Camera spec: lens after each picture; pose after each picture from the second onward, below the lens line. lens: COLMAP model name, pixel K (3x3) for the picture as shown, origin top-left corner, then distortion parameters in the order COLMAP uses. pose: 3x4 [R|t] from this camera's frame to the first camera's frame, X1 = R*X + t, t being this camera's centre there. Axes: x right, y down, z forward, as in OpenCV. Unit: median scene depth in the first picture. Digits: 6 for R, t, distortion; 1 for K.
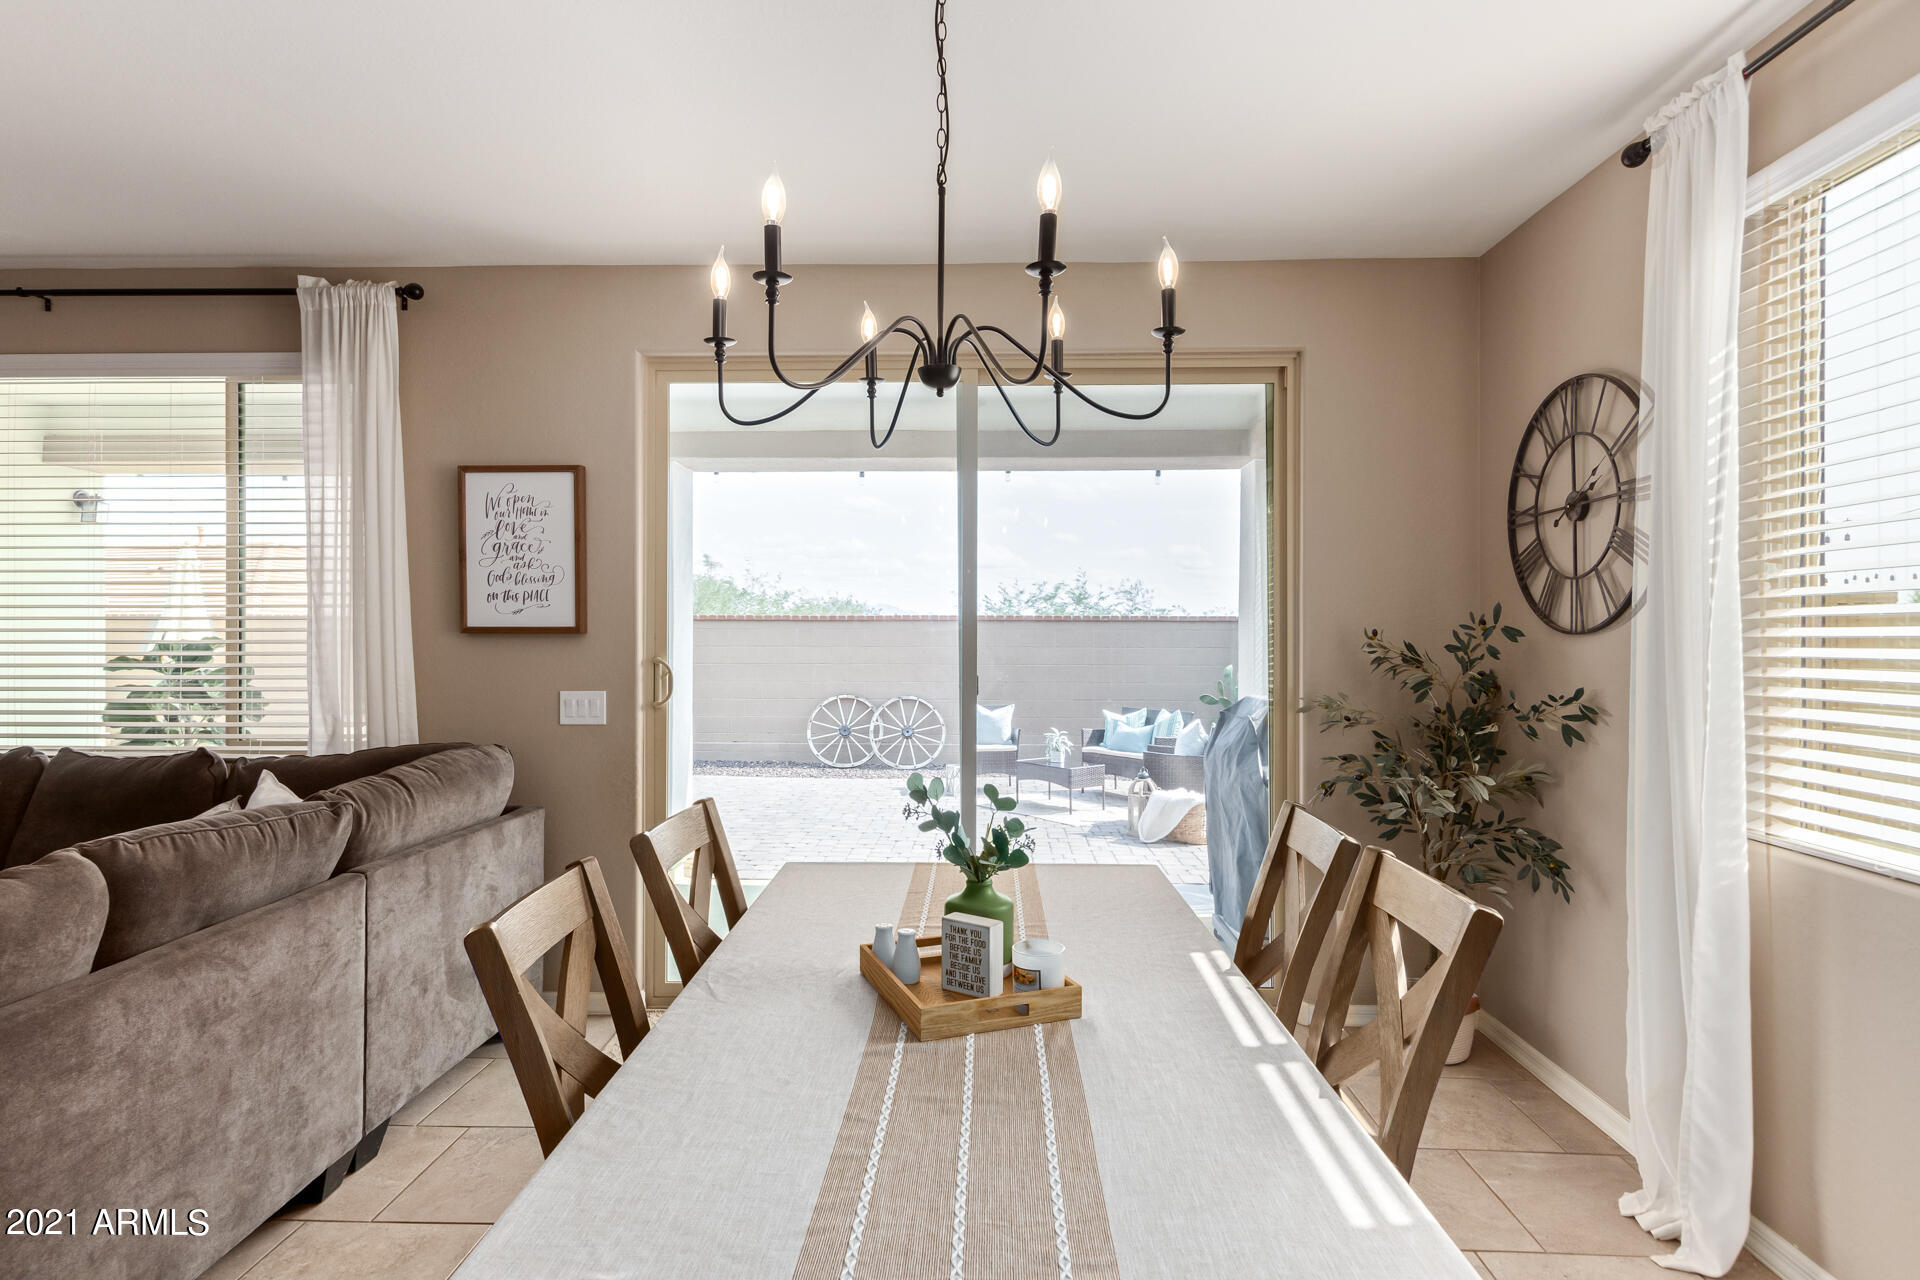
lens RADIAL K [[967.6, 0, 974.6], [0, 967.6, 637.2], [0, 0, 1]] dist [0.024054, 0.000078]
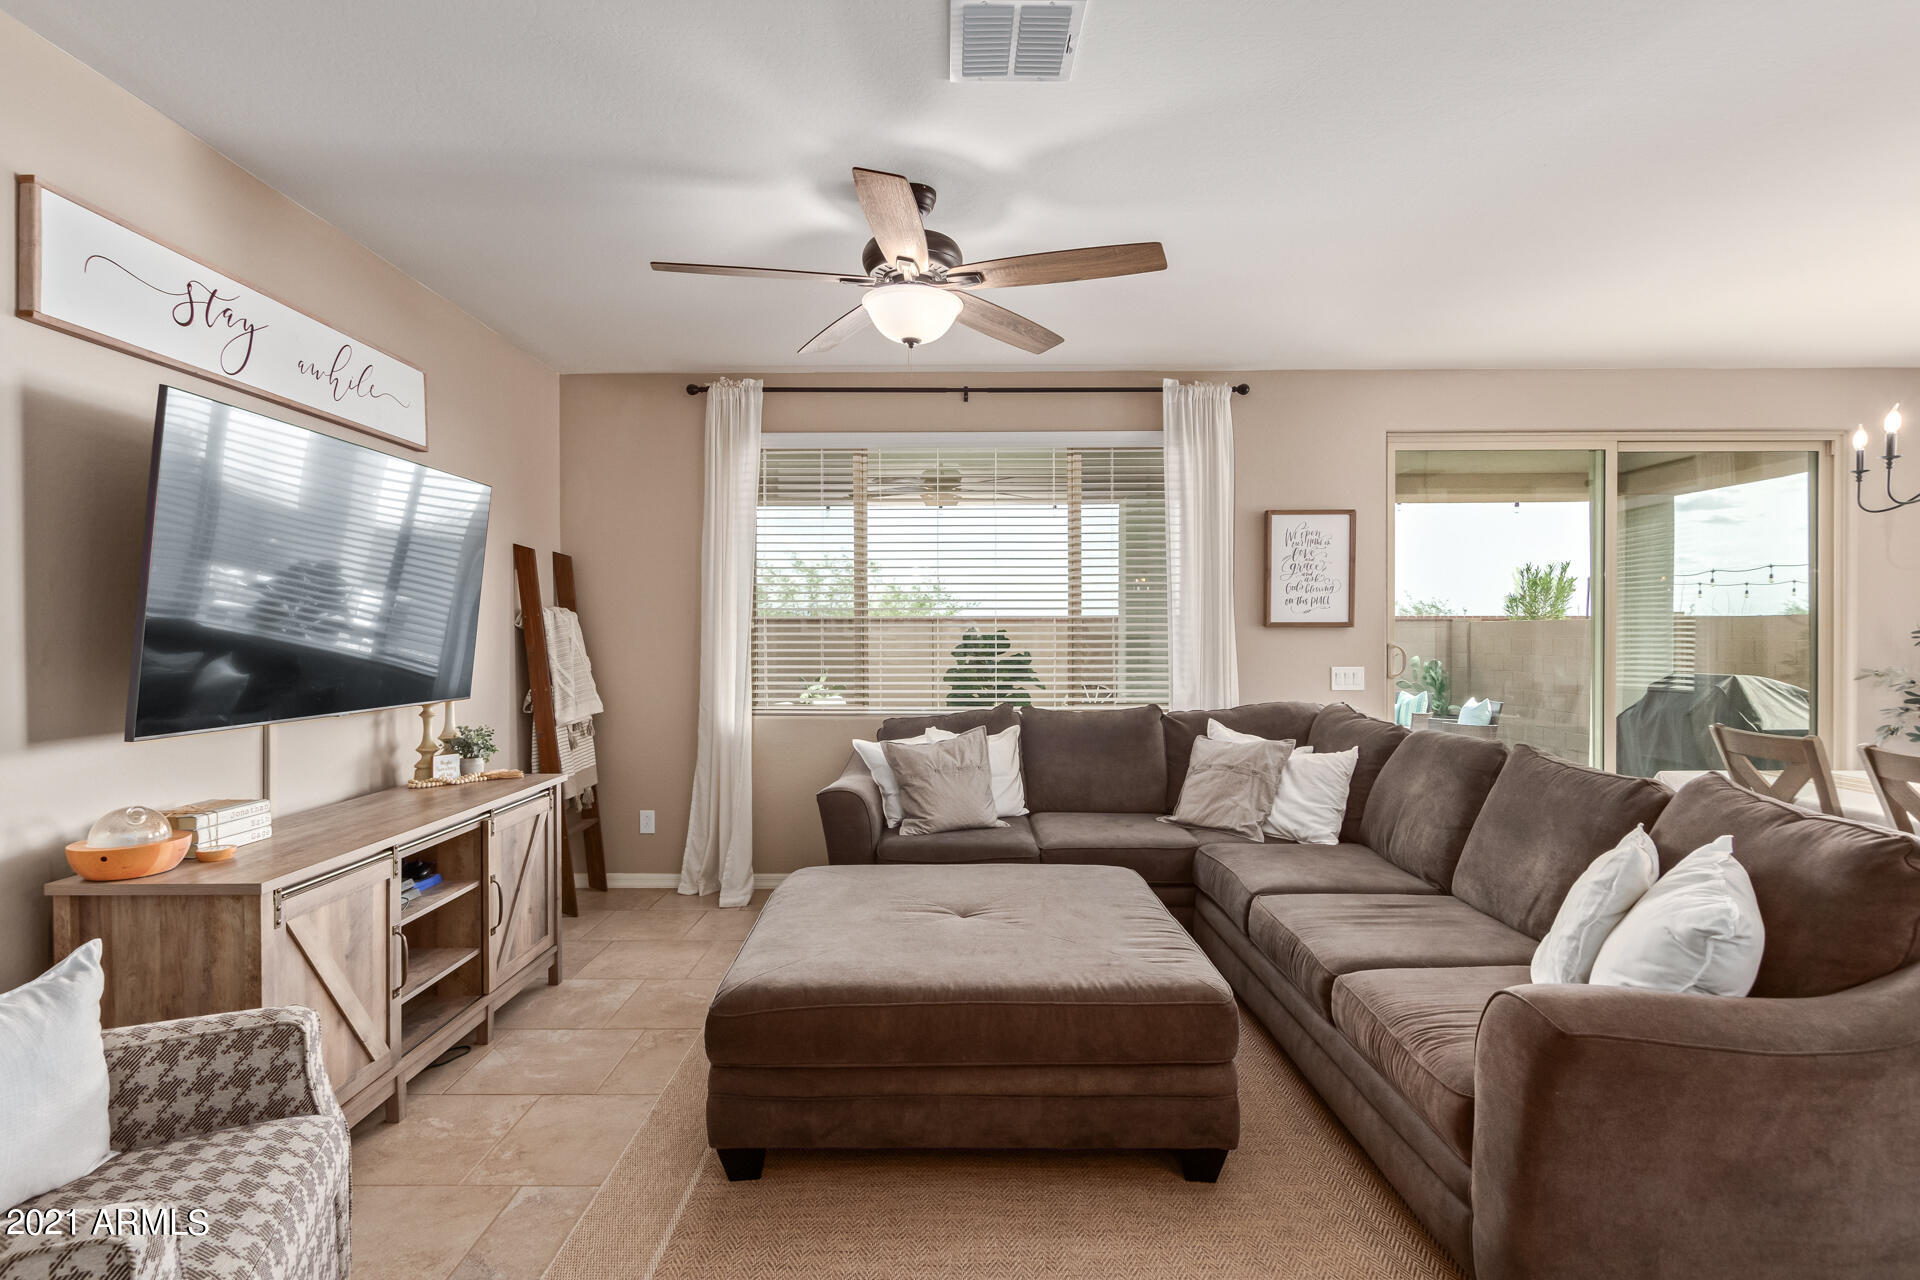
lens RADIAL K [[940.8, 0, 945.2], [0, 940.8, 641.2], [0, 0, 1]] dist [0.011453, -0.003576]
pose [[0.999609, -0.001767, 0.027923, -1.041391], [0.001654, 0.999990, 0.004081, 0.010732], [-0.027930, -0.004033, 0.999602, -0.371659]]
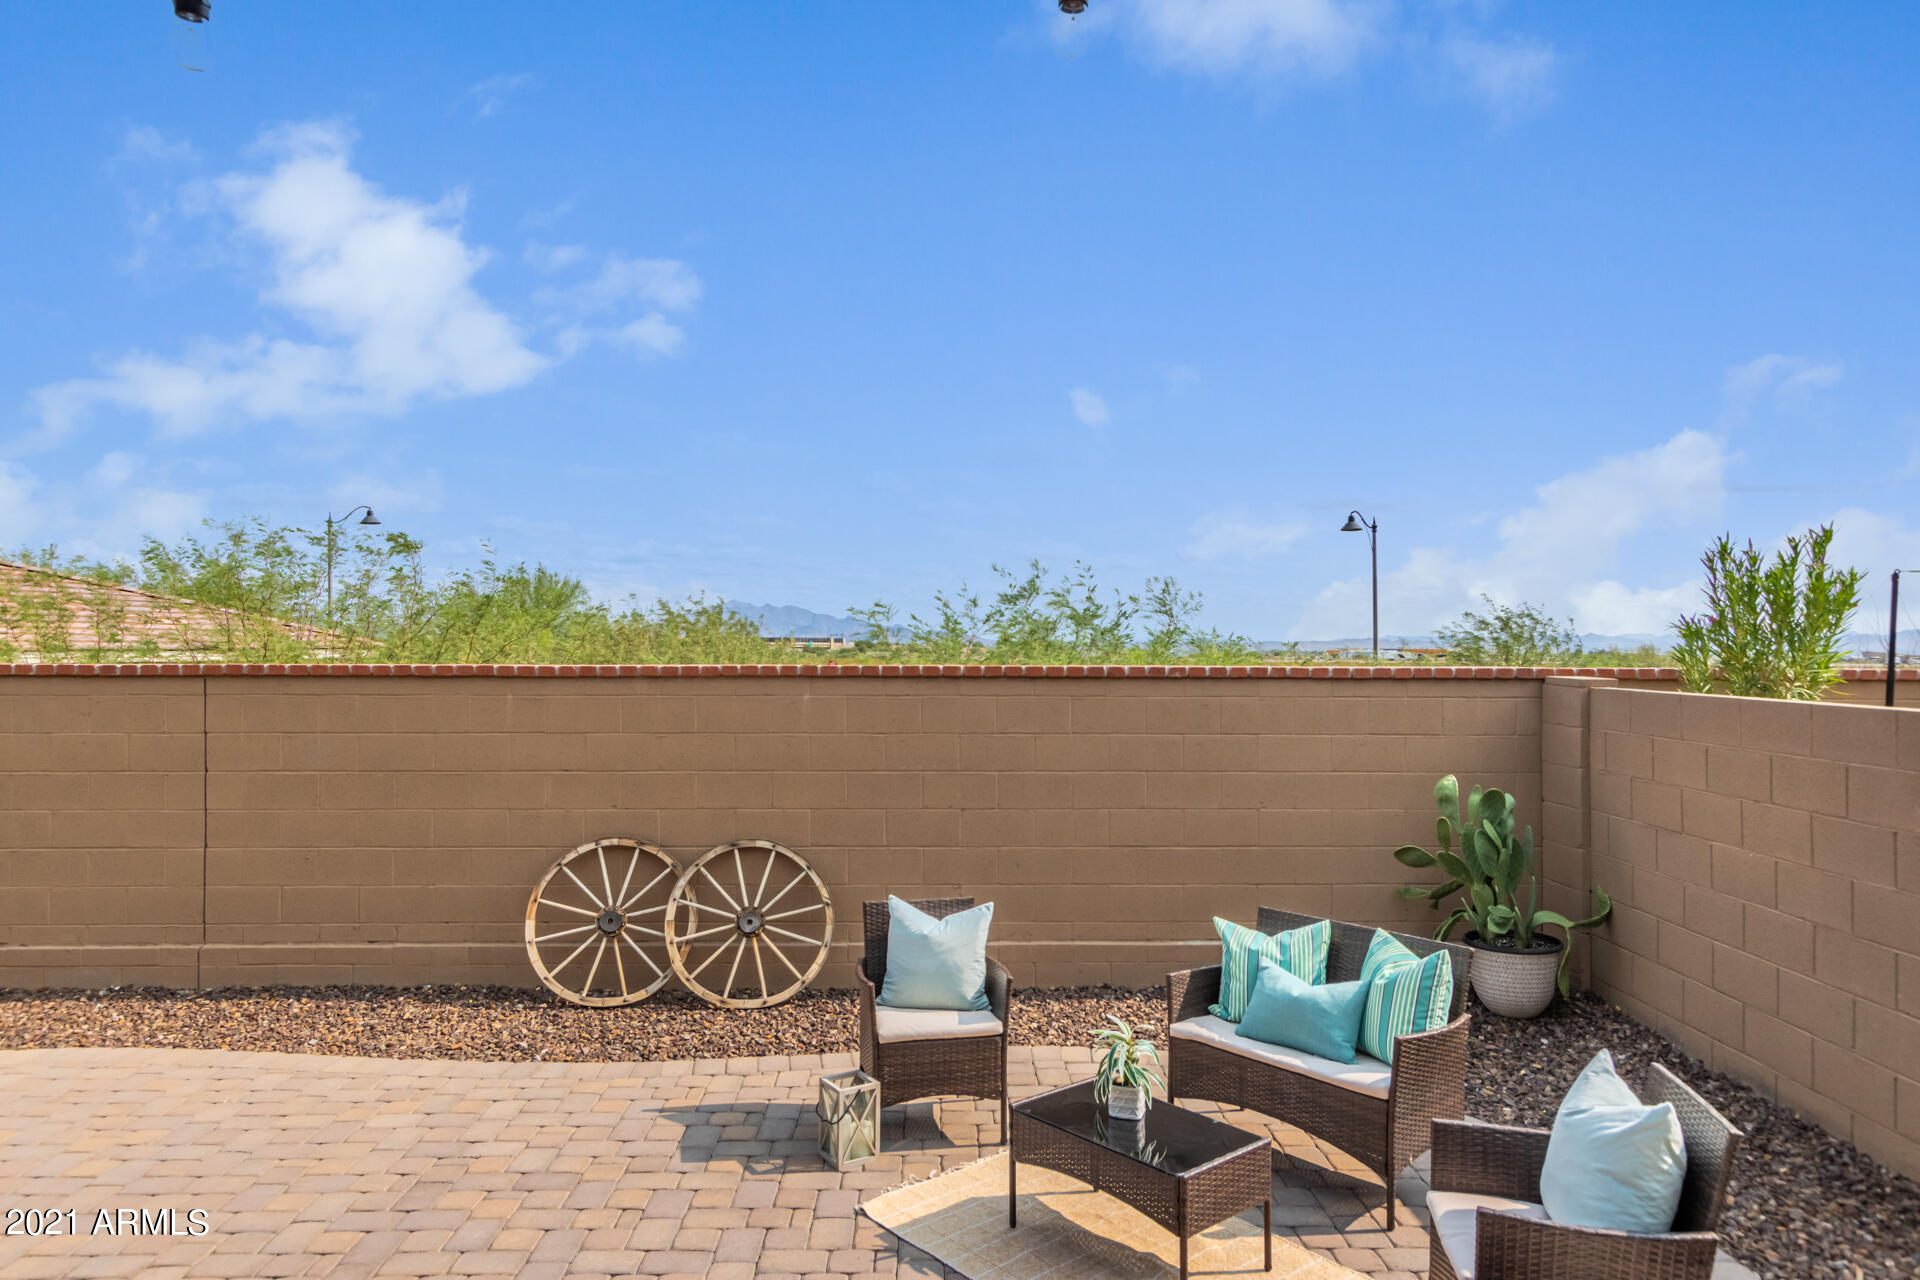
lens RADIAL K [[1153.1, 0, 979.2], [0, 1153.1, 631.2], [0, 0, 1]] dist [-0.004845, -0.001439]
pose [[0.998330, -0.000098, 0.057768, 0.023988], [0.001200, 0.999818, -0.019043, -0.092273], [-0.057756, 0.019080, 0.998148, 1.446152]]
